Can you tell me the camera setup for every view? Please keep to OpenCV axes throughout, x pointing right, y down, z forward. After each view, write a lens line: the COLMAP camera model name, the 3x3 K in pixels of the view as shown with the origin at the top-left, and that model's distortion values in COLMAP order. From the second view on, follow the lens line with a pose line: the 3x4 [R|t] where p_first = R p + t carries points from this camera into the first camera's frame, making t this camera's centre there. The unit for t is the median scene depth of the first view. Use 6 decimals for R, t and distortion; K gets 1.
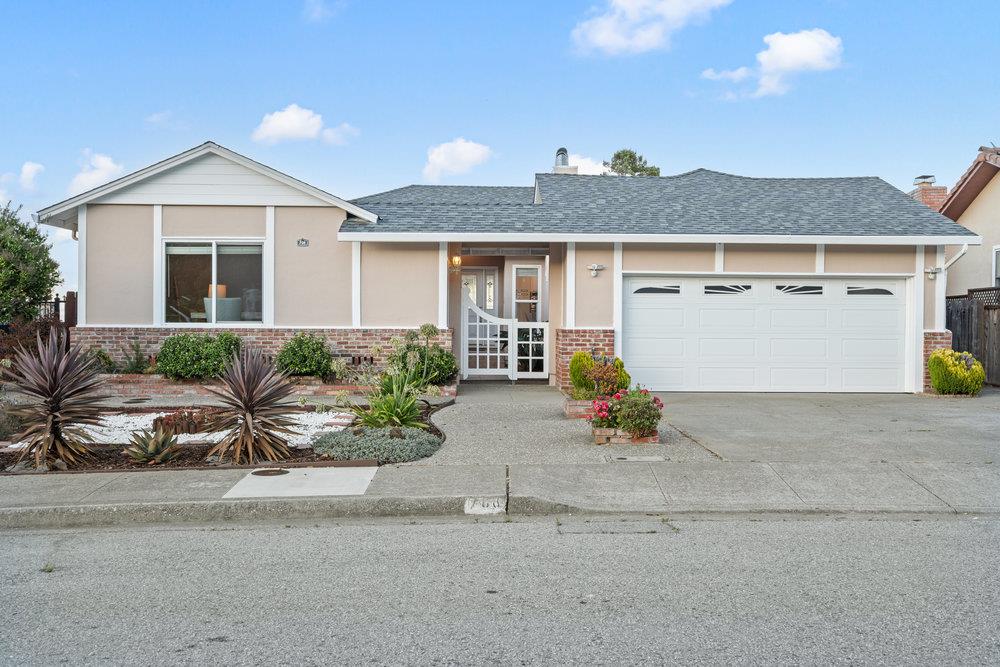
lens RADIAL K [[928.9, 0, 504.1], [0, 928.9, 348.0], [0, 0, 1]] dist [-0.003782, 0.005649]
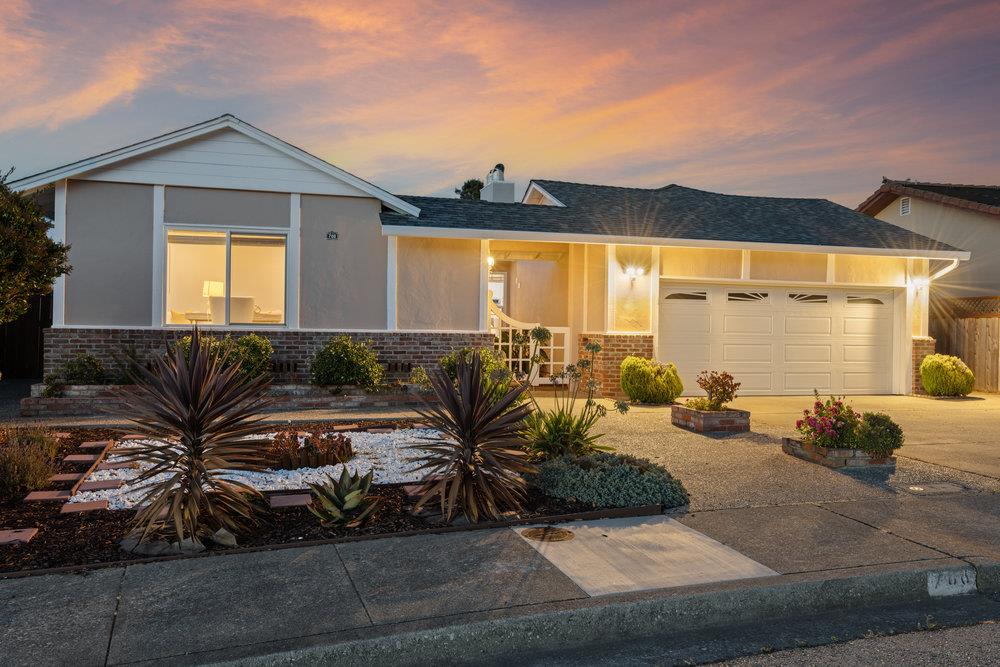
lens RADIAL K [[771.4, 0, 500.0], [0, 771.4, 333.5], [0, 0, 1]] dist [0.007256, -0.000872]
pose [[0.972152, 0.006098, 0.234272, -0.232198], [-0.000789, 0.999741, -0.022747, -0.002471], [-0.234350, 0.021929, 0.971905, 0.238553]]
